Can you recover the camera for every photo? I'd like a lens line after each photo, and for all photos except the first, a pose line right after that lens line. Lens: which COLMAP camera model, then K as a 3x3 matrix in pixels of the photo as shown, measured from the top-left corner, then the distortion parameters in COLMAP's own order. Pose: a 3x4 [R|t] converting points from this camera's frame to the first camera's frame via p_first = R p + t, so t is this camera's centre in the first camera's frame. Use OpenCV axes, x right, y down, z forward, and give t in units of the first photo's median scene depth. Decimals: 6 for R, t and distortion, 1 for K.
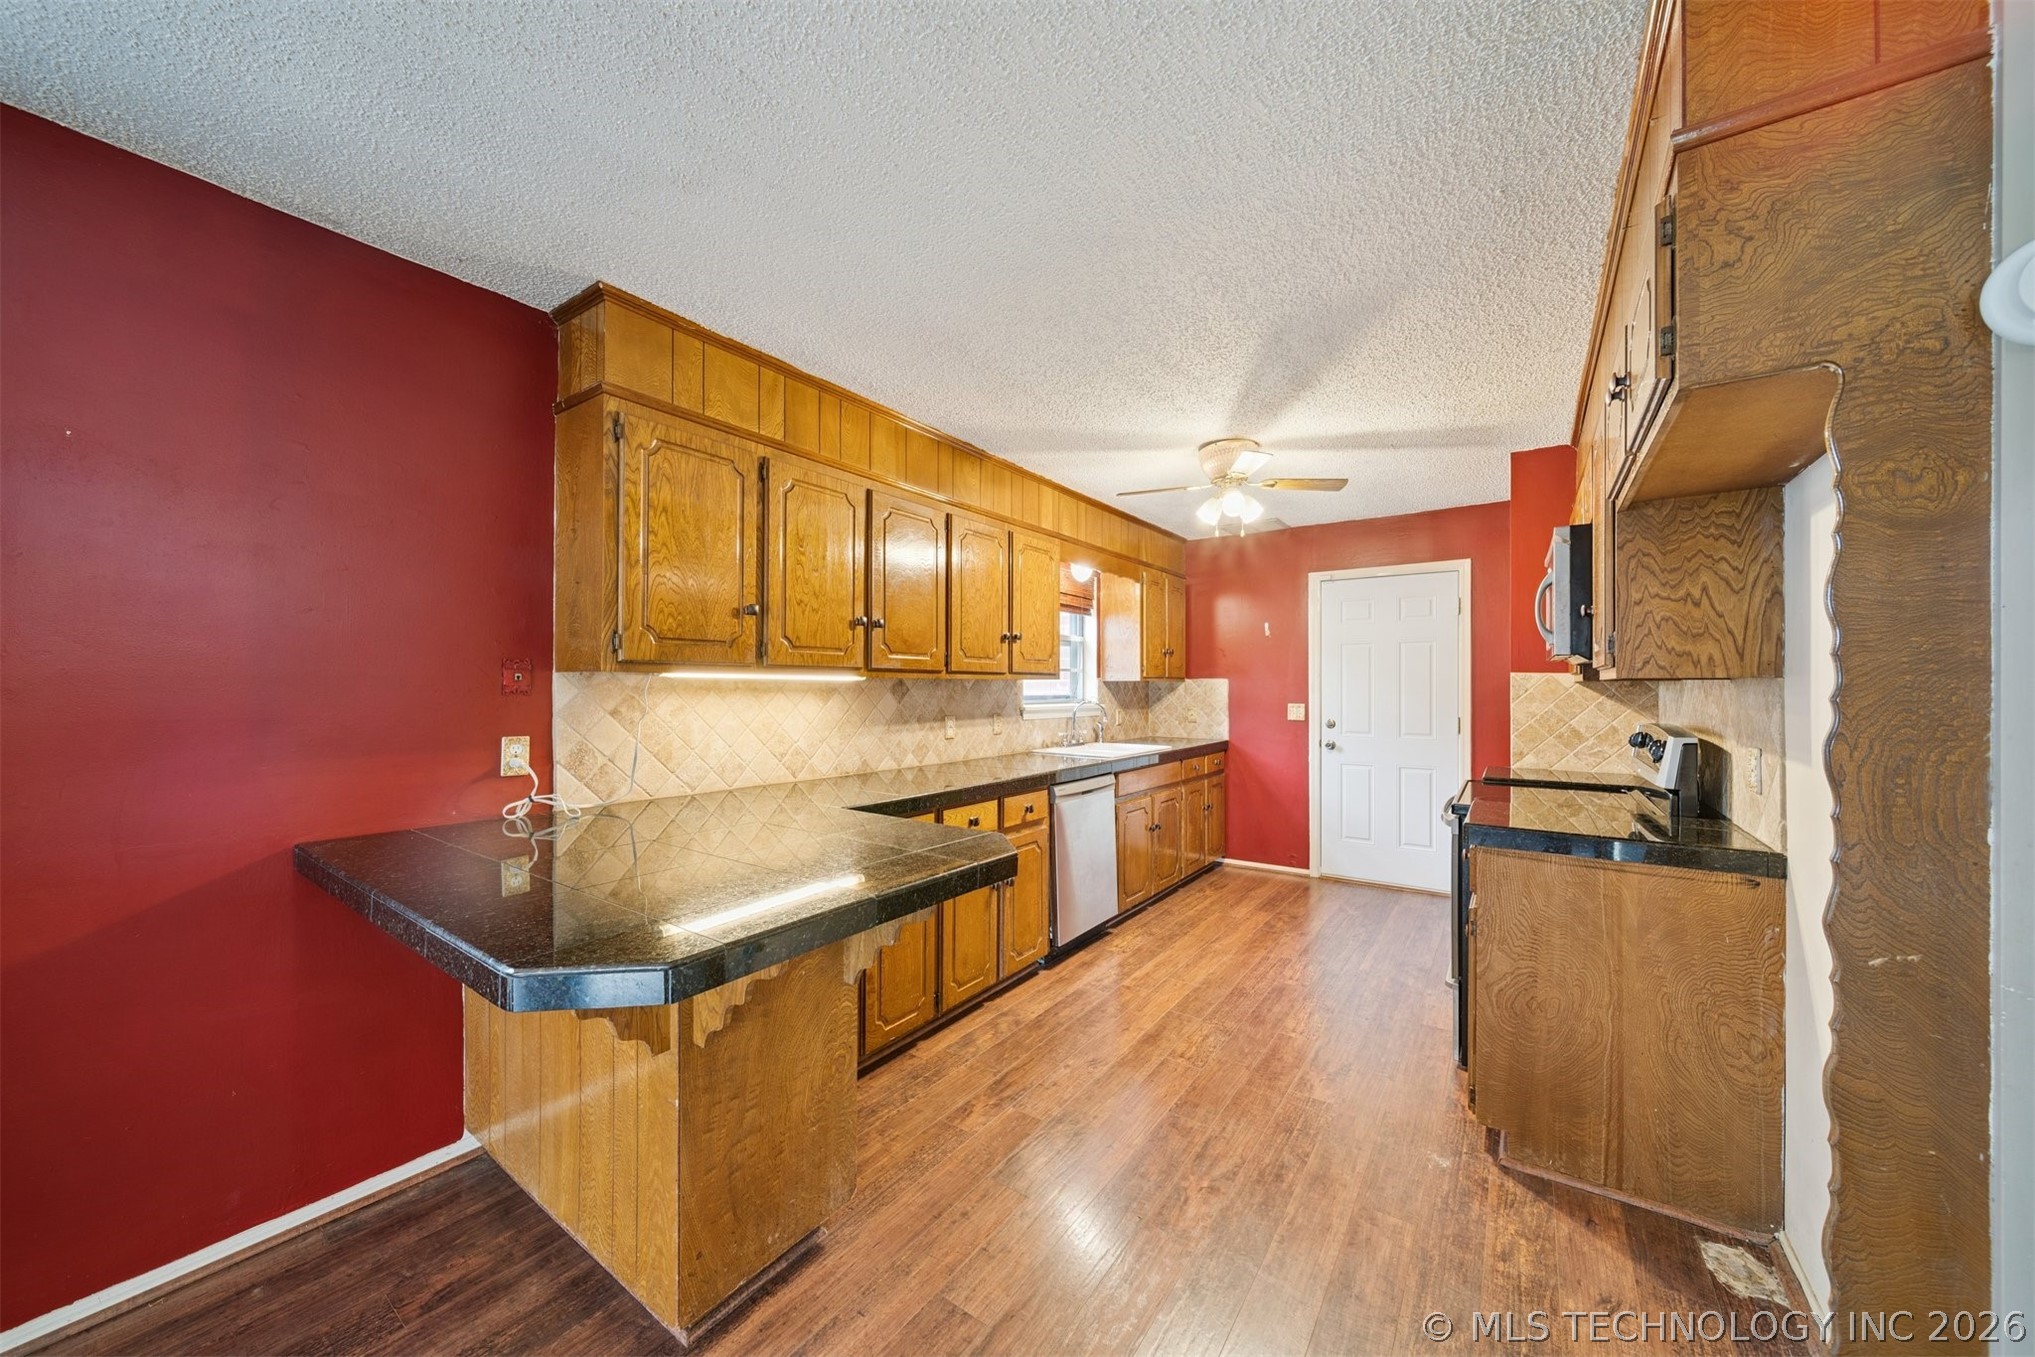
lens RADIAL K [[721.5, 0, 1010.0], [0, 721.5, 683.7], [0, 0, 1]] dist [0.000430, -0.000764]
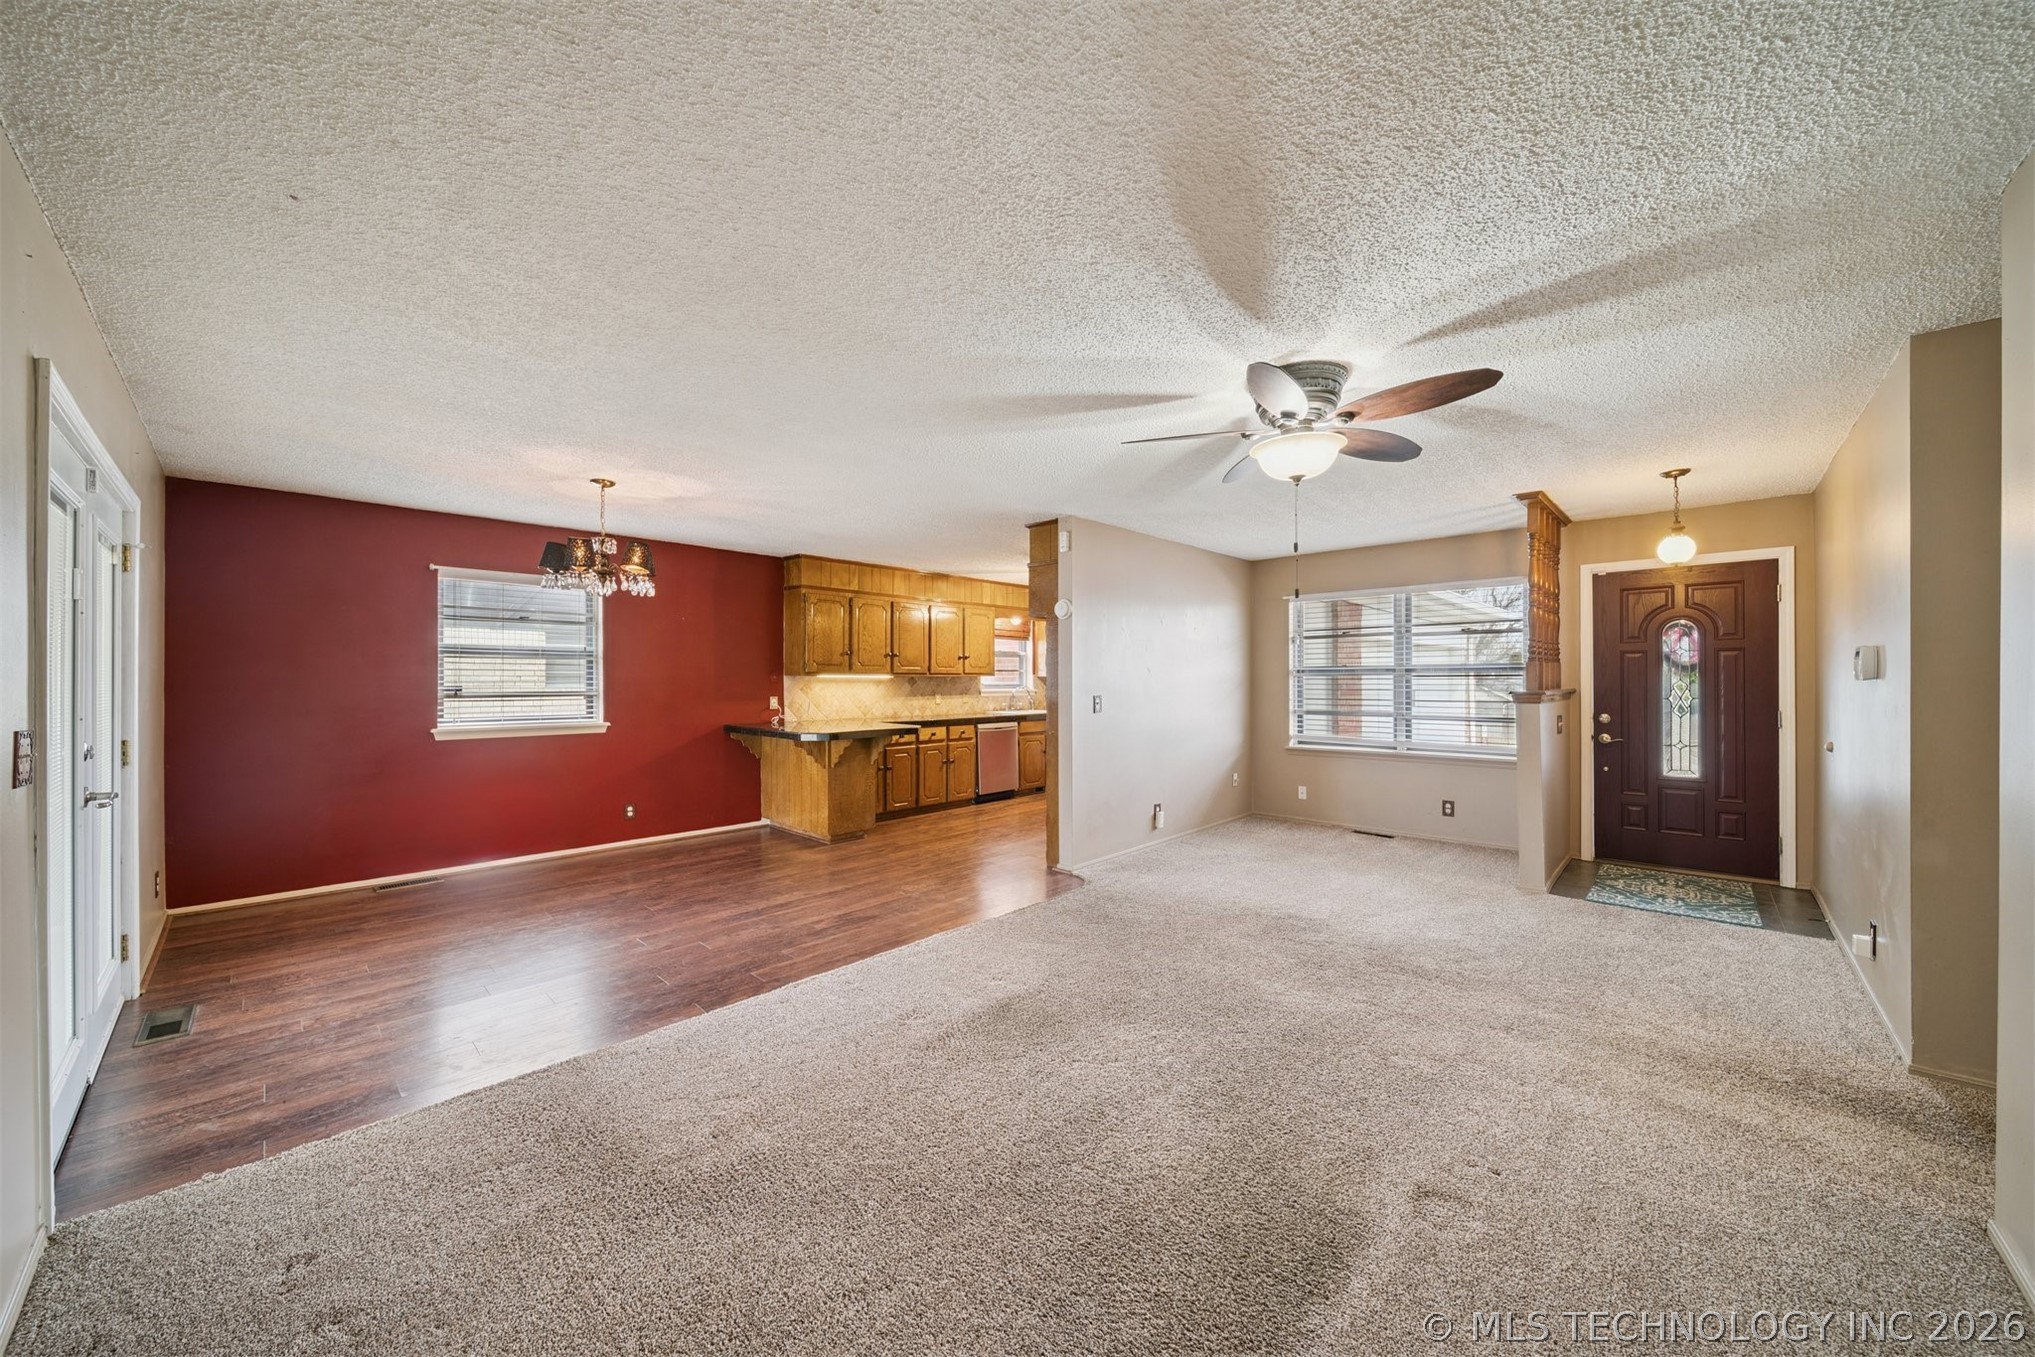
lens RADIAL K [[721.5, 0, 1010.6], [0, 721.5, 679.8], [0, 0, 1]] dist [0.000430, -0.000764]
pose [[0.989931, -0.003327, -0.141512, 0.522425], [0.004010, 0.999982, 0.004543, -0.005919], [0.141494, -0.005065, 0.989926, -1.319583]]
